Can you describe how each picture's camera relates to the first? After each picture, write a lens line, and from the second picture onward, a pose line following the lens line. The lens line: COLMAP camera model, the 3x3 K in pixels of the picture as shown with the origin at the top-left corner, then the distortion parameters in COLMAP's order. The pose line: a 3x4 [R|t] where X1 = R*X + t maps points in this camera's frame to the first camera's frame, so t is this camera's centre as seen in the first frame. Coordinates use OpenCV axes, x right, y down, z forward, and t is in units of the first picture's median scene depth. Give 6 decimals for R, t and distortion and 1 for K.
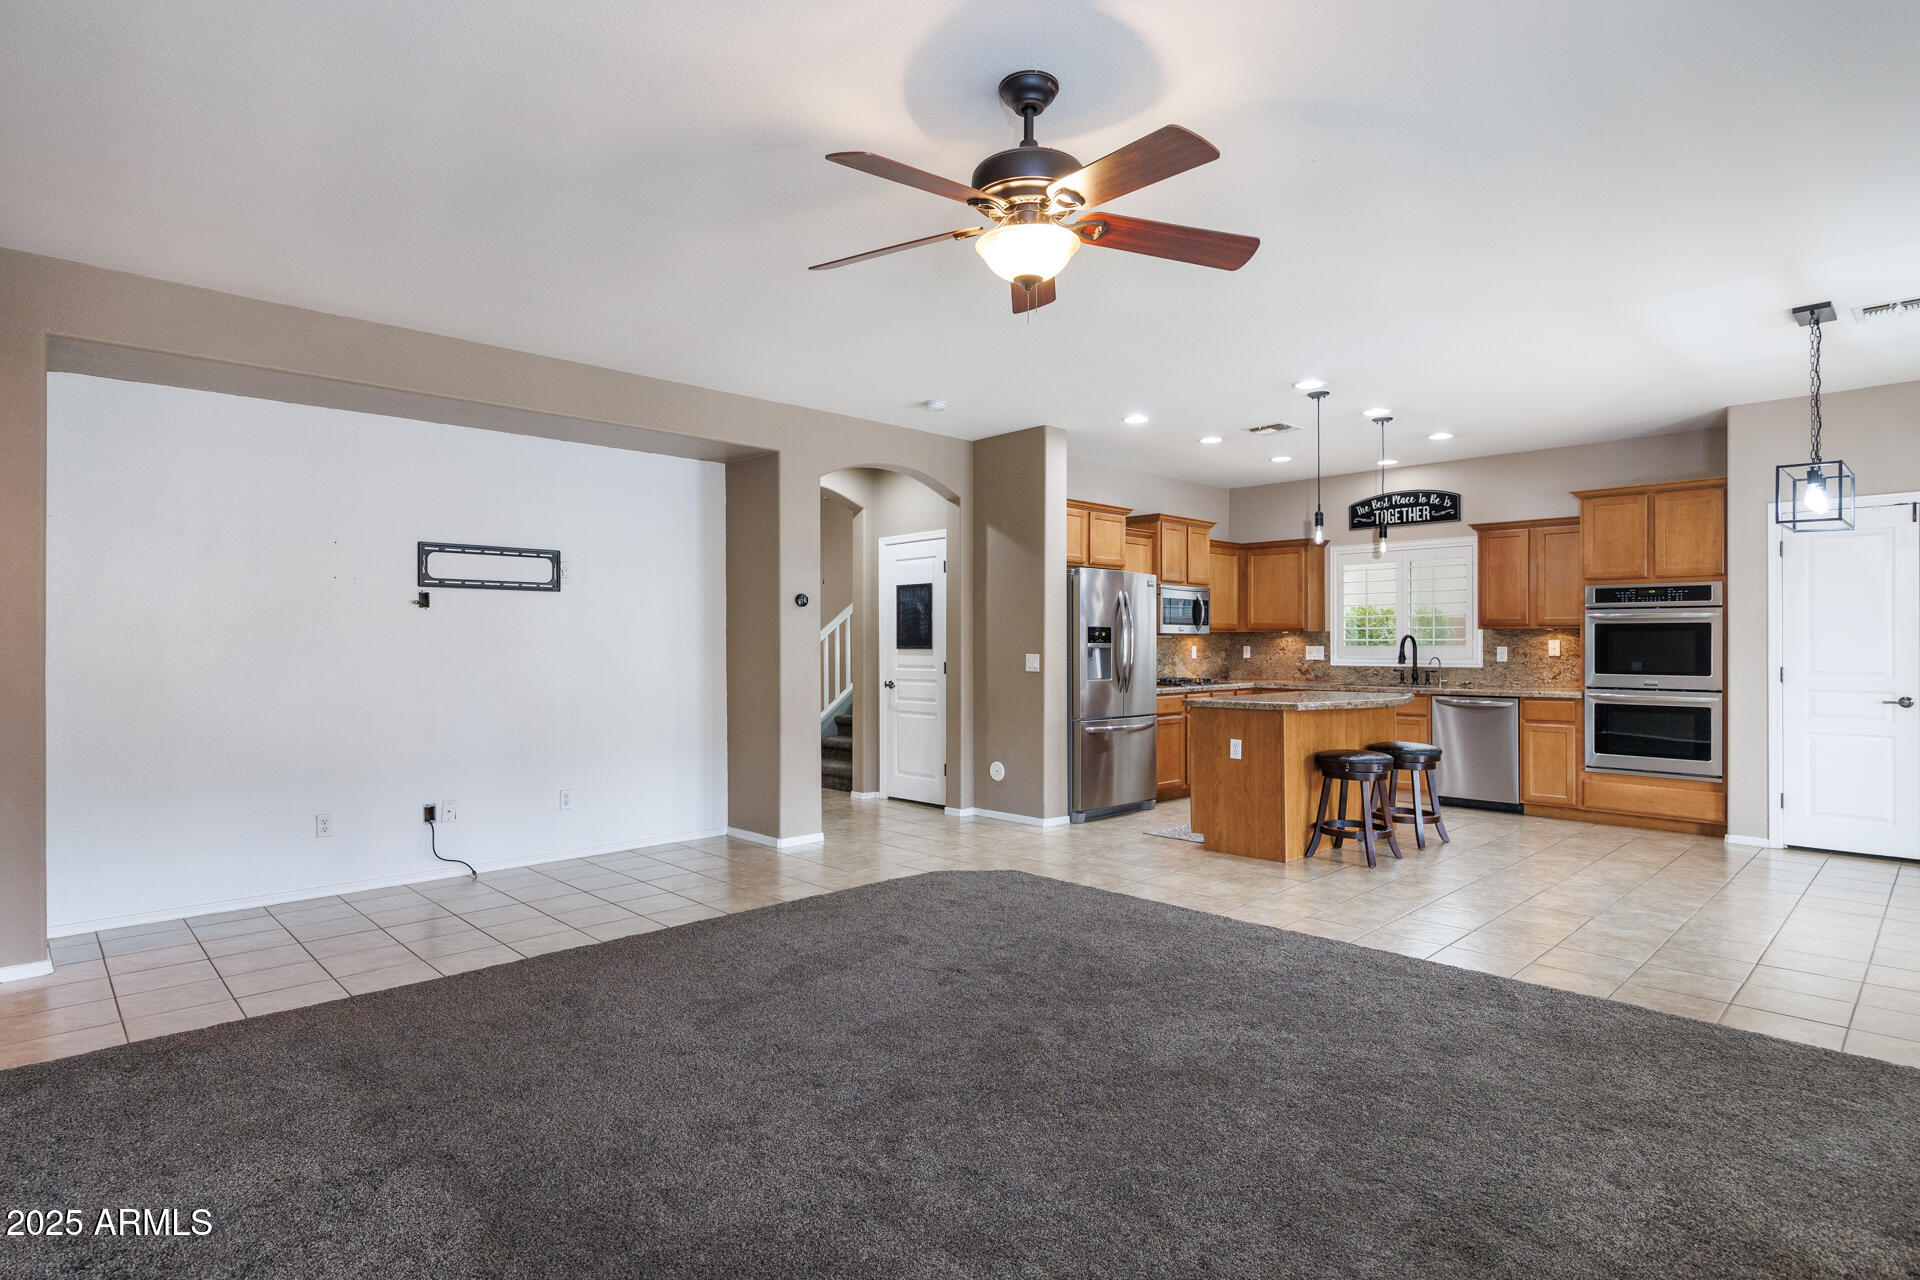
lens RADIAL K [[1010.6, 0, 955.9], [0, 1010.6, 639.6], [0, 0, 1]] dist [0.005158, -0.007488]
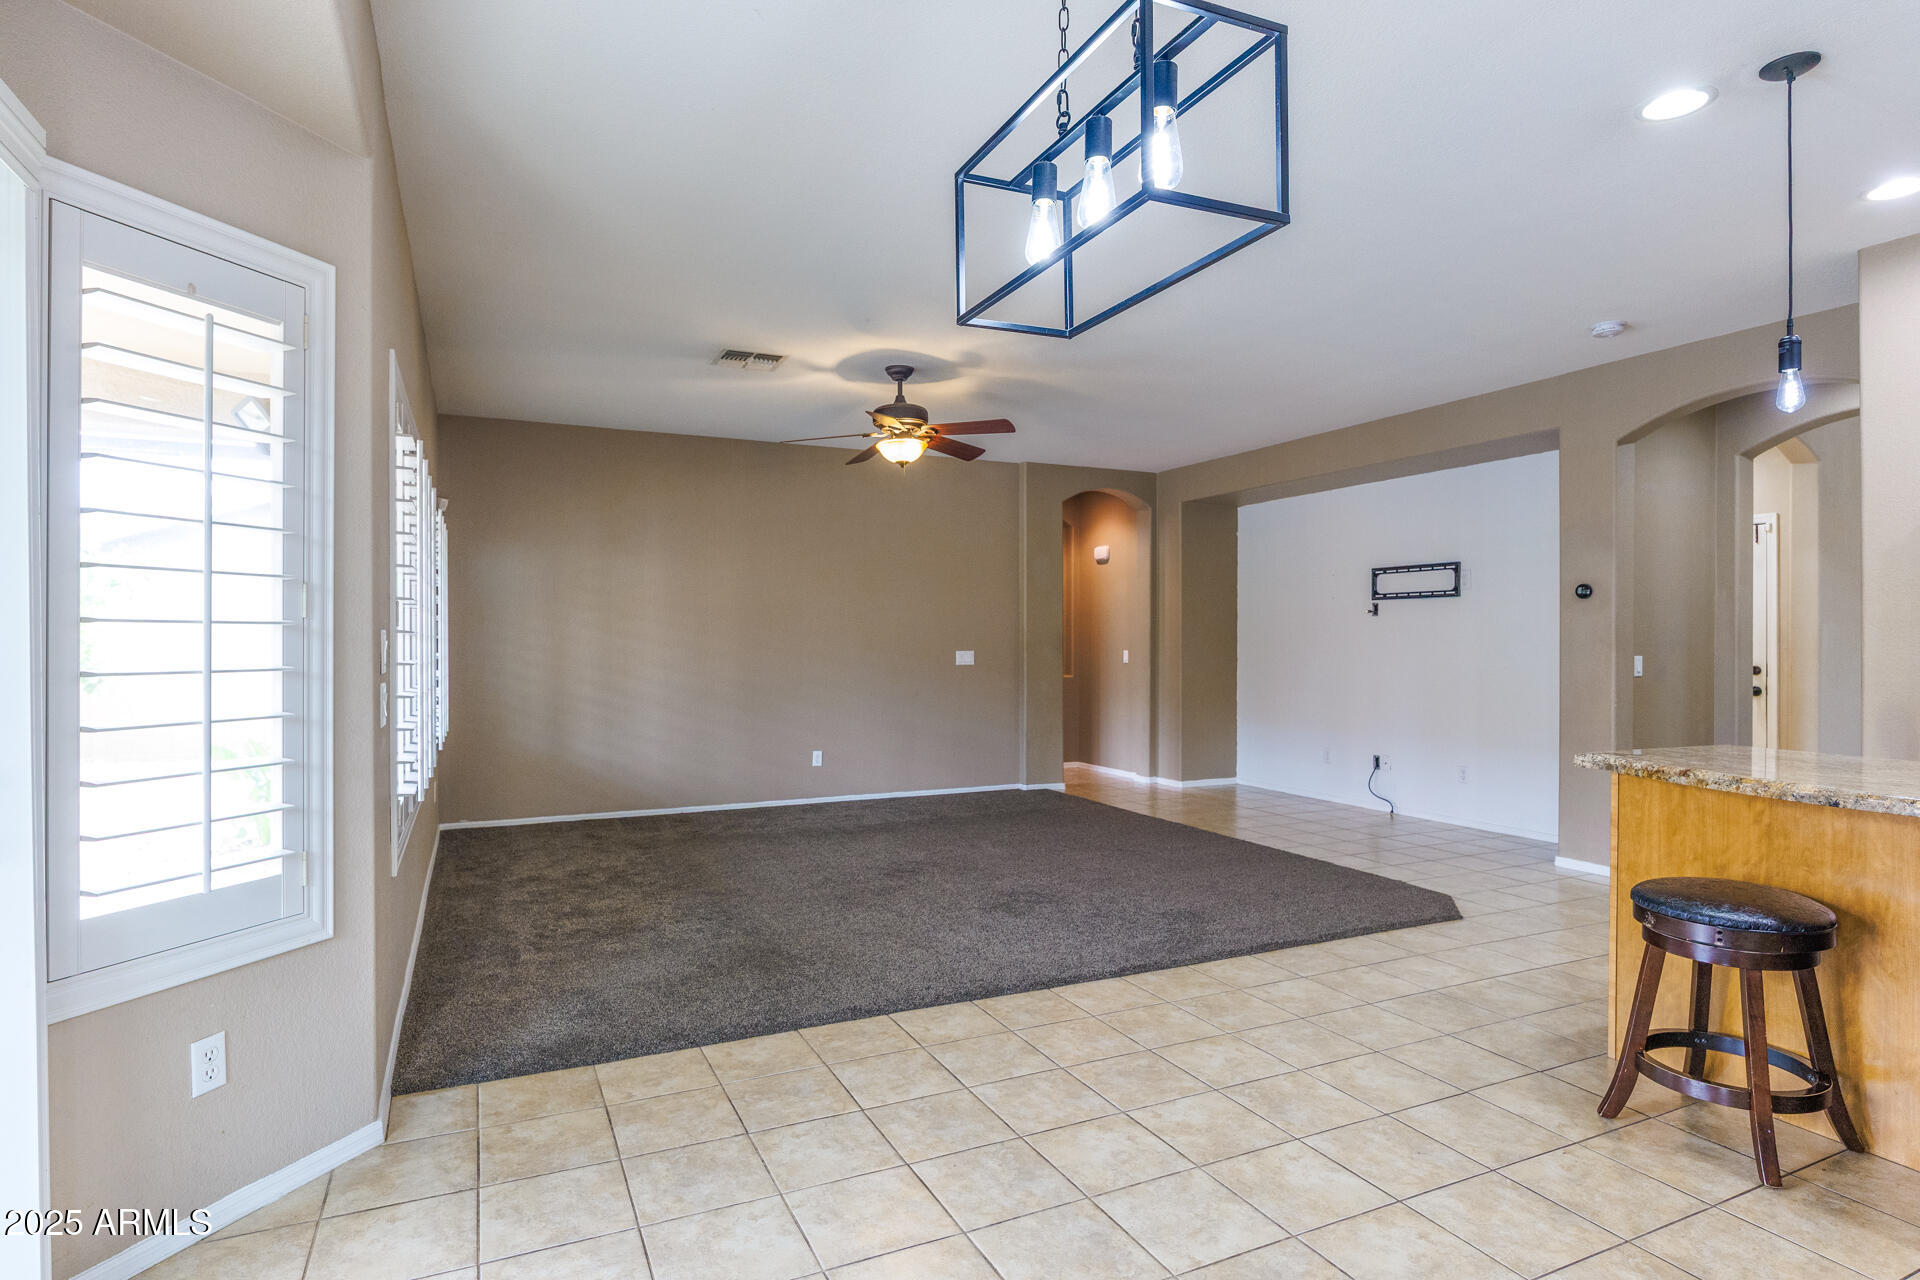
lens RADIAL K [[1010.6, 0, 924.0], [0, 1010.6, 635.3], [0, 0, 1]] dist [0.005158, -0.007488]
pose [[-0.346863, -0.003800, -0.937908, 0.772361], [0.002224, 0.999986, -0.004874, 0.001620], [0.937913, -0.003777, -0.346850, 0.691176]]
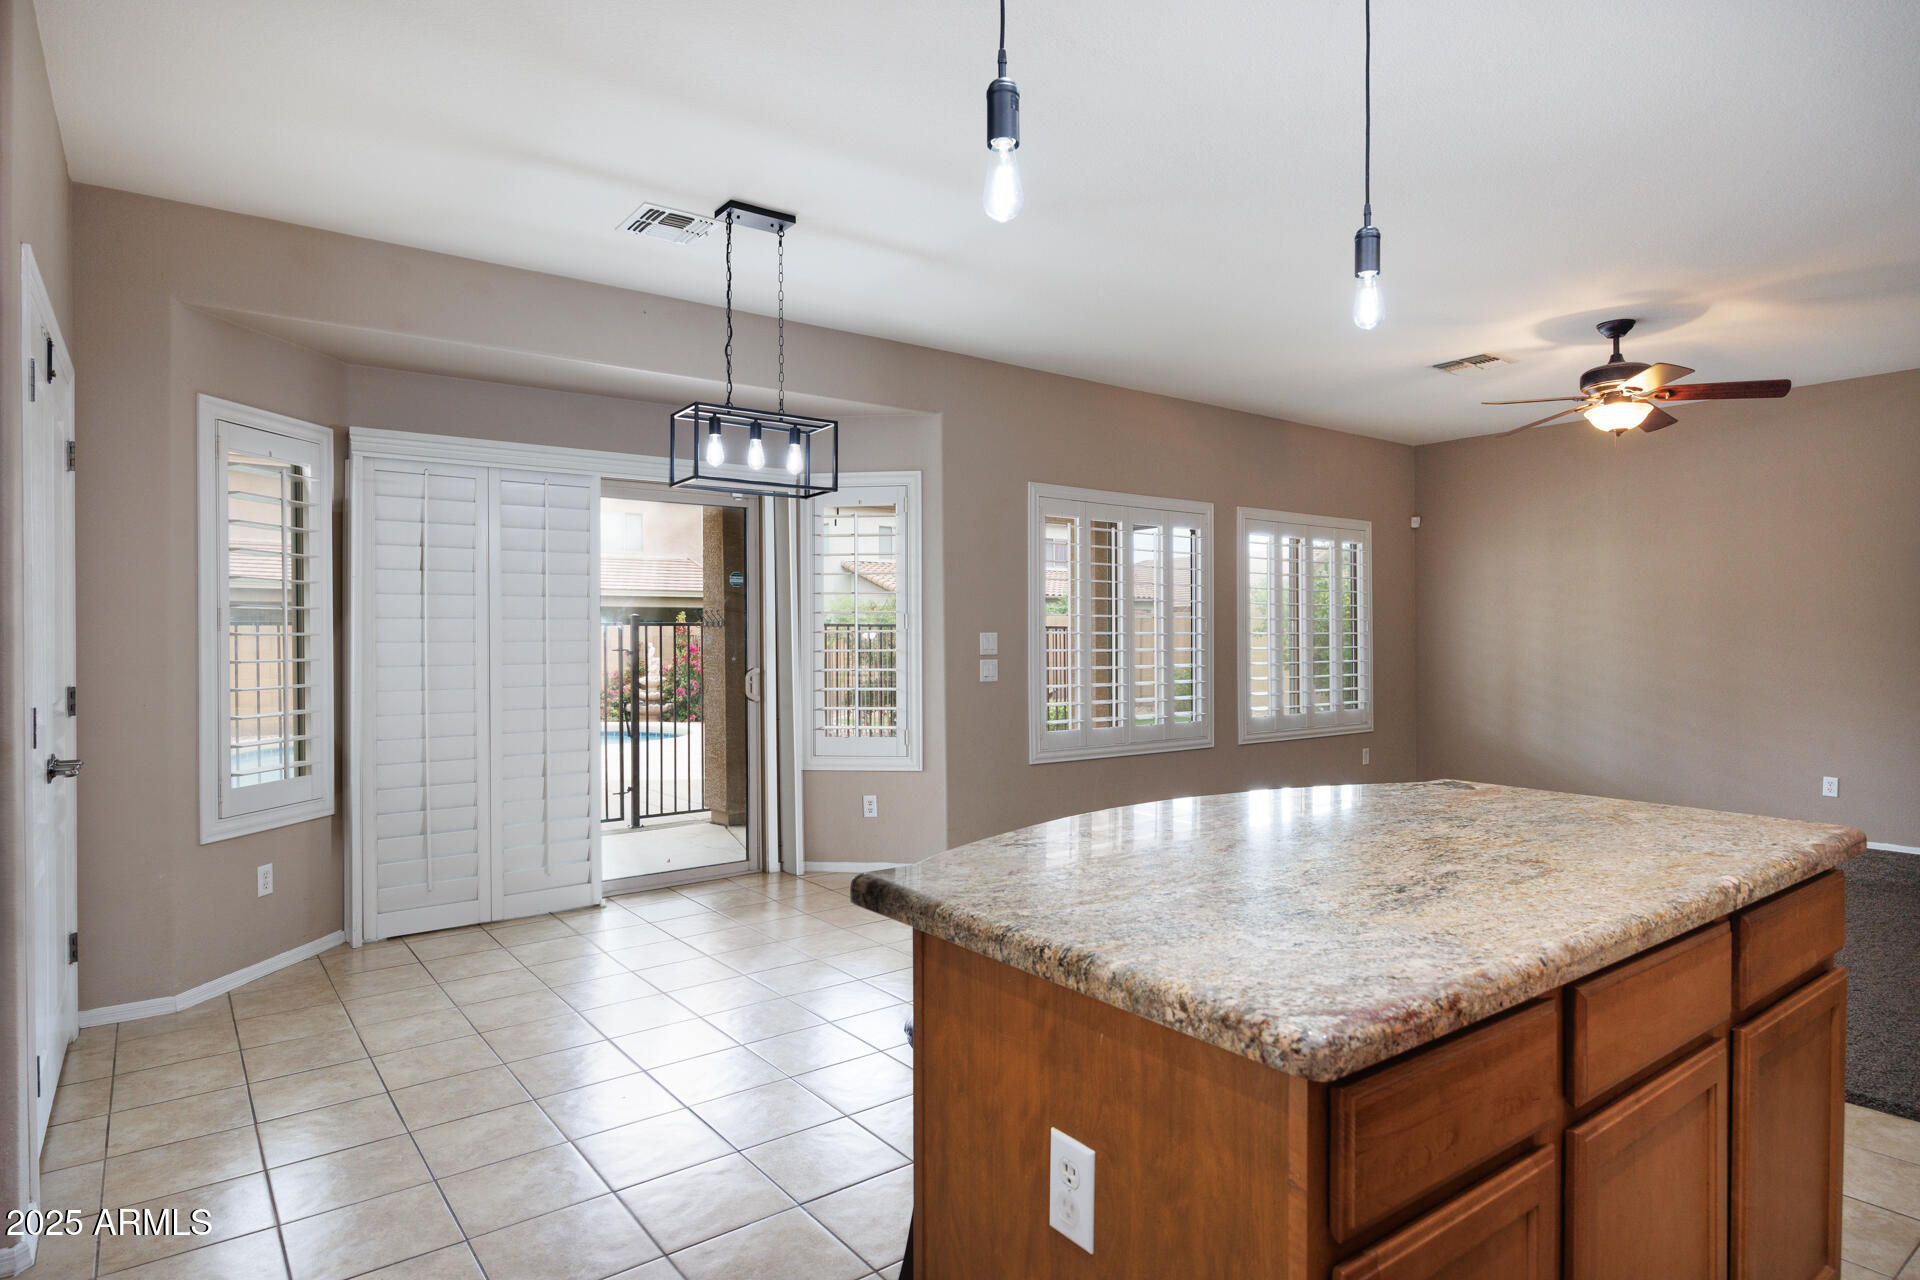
lens RADIAL K [[1080.1, 0, 963.2], [0, 1080.1, 652.6], [0, 0, 1]] dist [-0.003183, -0.000017]
pose [[-0.991387, 0.004780, 0.130878, 0.379584], [0.006613, 0.999886, 0.013579, 0.000531], [-0.130798, 0.014327, -0.991305, 1.196516]]
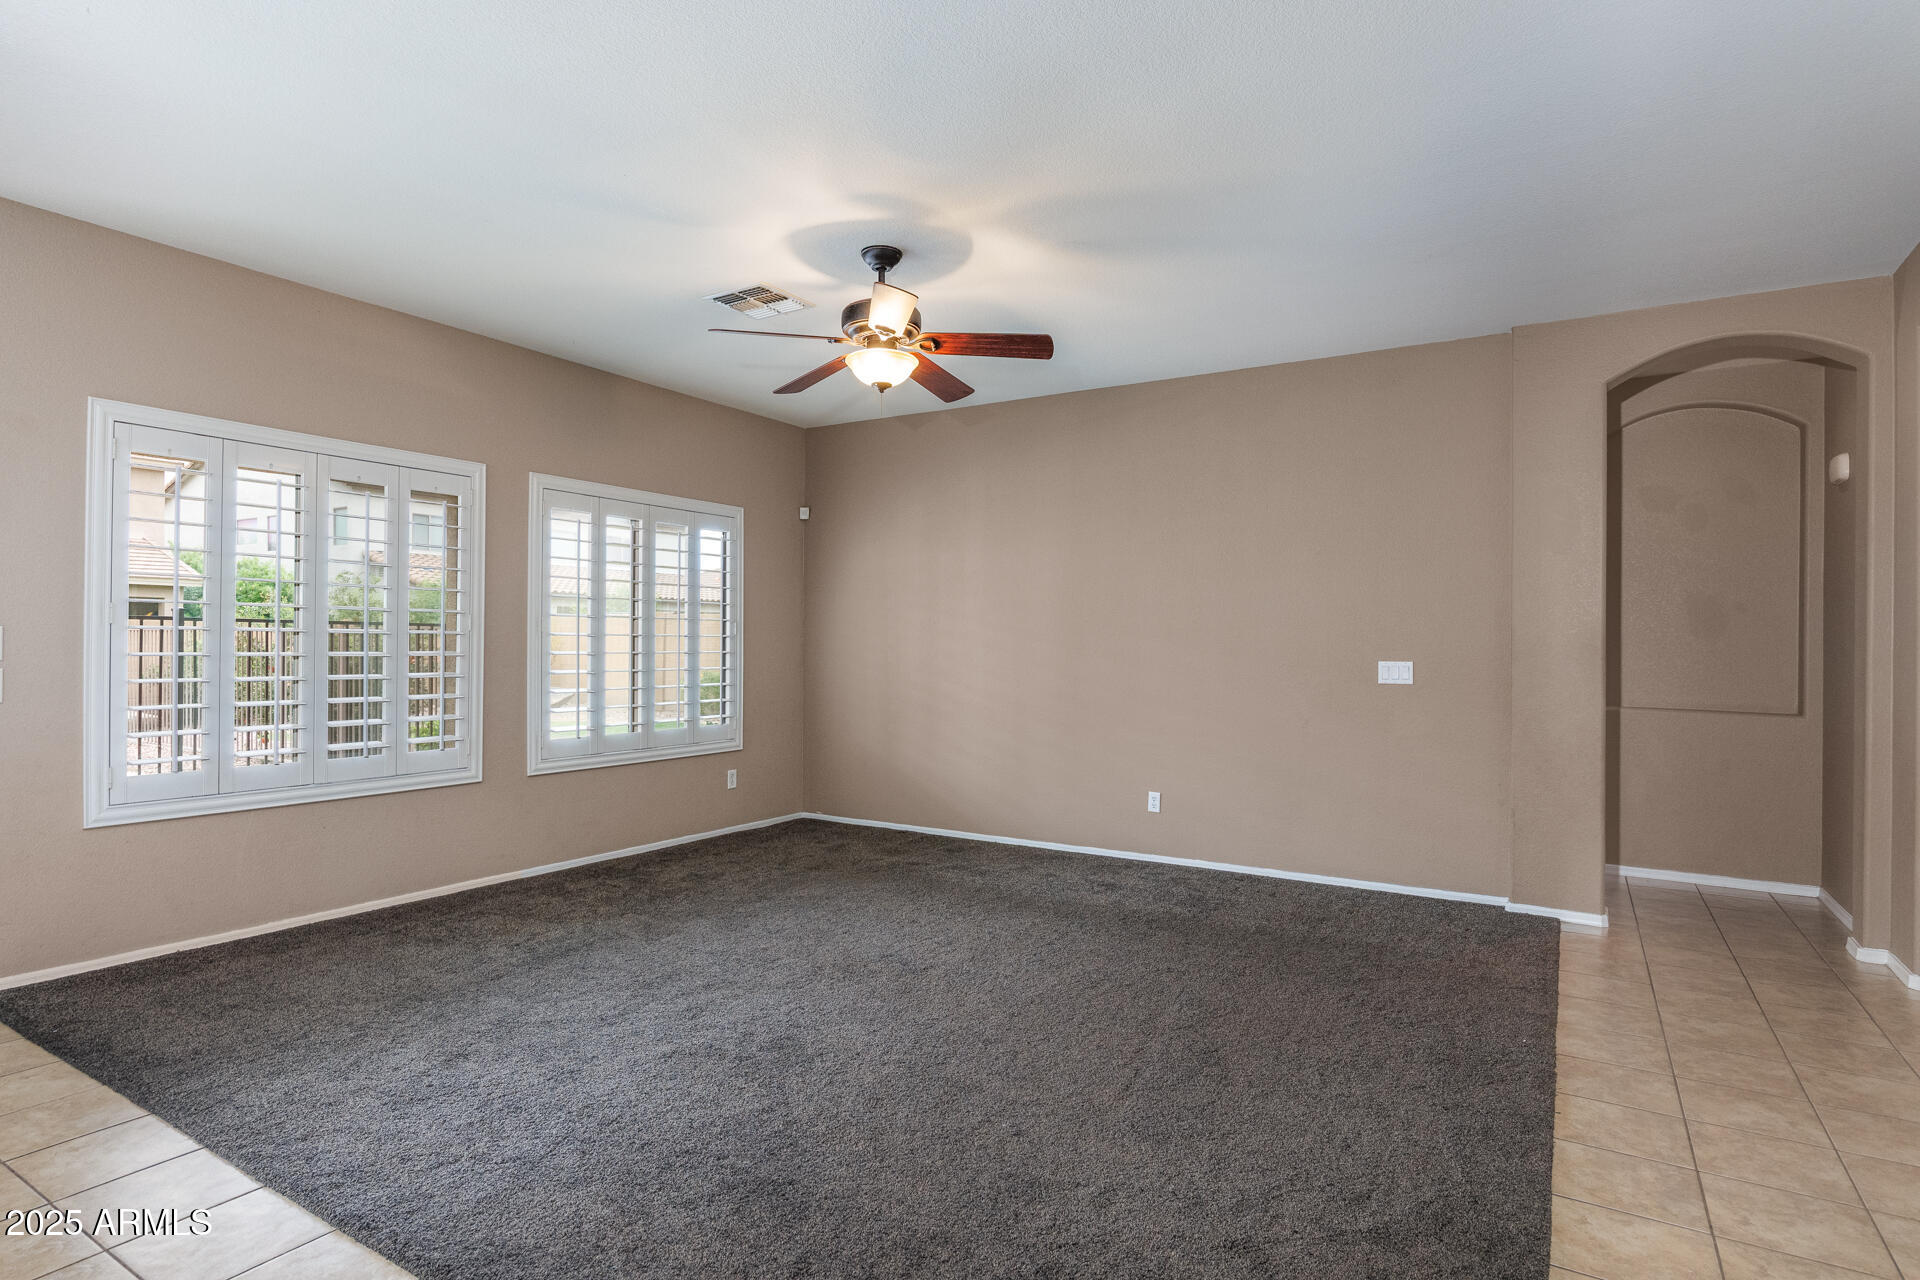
lens RADIAL K [[1010.6, 0, 968.4], [0, 1010.6, 639.9], [0, 0, 1]] dist [0.005158, -0.007488]
pose [[-0.968281, -0.005374, -0.249808, 0.120969], [-0.005309, 0.999985, -0.000933, 0.001740], [0.249809, 0.000423, -0.968295, 0.950475]]
